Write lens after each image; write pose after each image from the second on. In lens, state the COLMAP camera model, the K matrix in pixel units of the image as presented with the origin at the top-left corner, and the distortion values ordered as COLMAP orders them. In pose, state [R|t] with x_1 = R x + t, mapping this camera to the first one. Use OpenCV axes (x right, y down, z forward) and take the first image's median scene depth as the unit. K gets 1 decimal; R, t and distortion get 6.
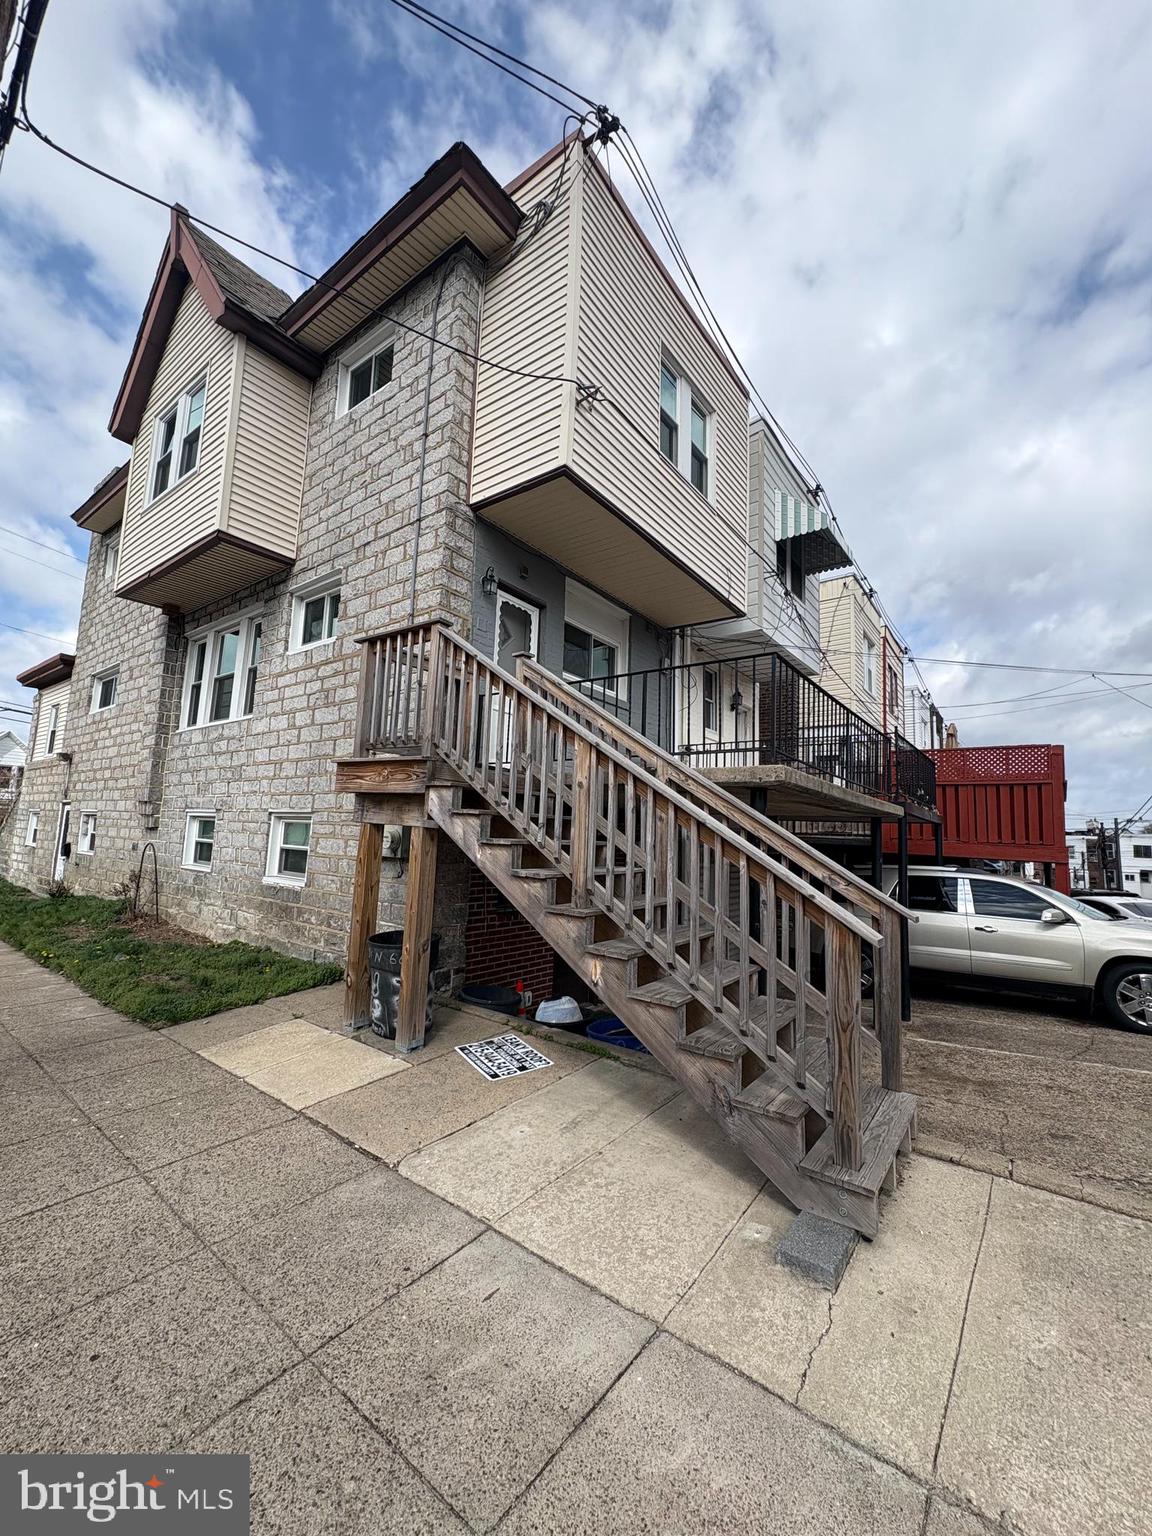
lens RADIAL K [[604.4, 0, 576.0], [0, 604.4, 768.0], [0, 0, 1]] dist [0.001064, -0.000227]
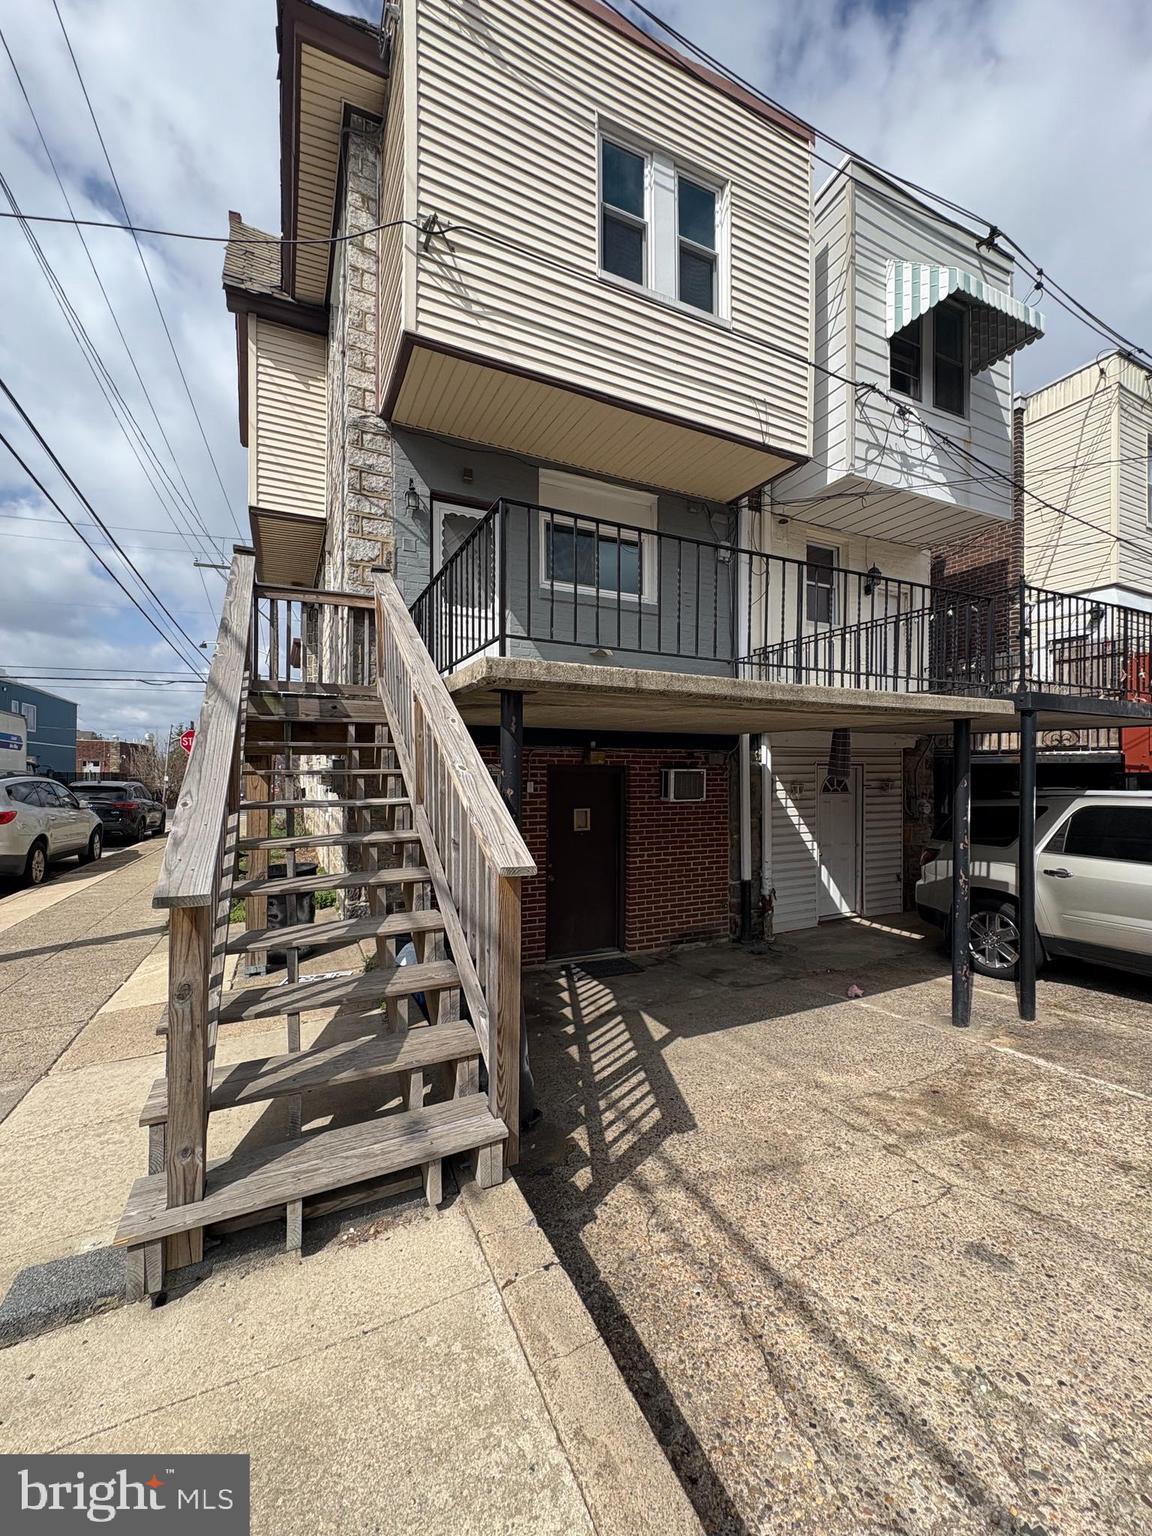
lens RADIAL K [[604.4, 0, 576.0], [0, 604.4, 768.0], [0, 0, 1]] dist [0.001064, -0.000227]
pose [[0.890919, -0.039169, -0.452469, 0.403726], [0.085436, 0.992942, 0.082267, 0.042232], [0.446053, -0.111950, 0.887977, 0.207261]]
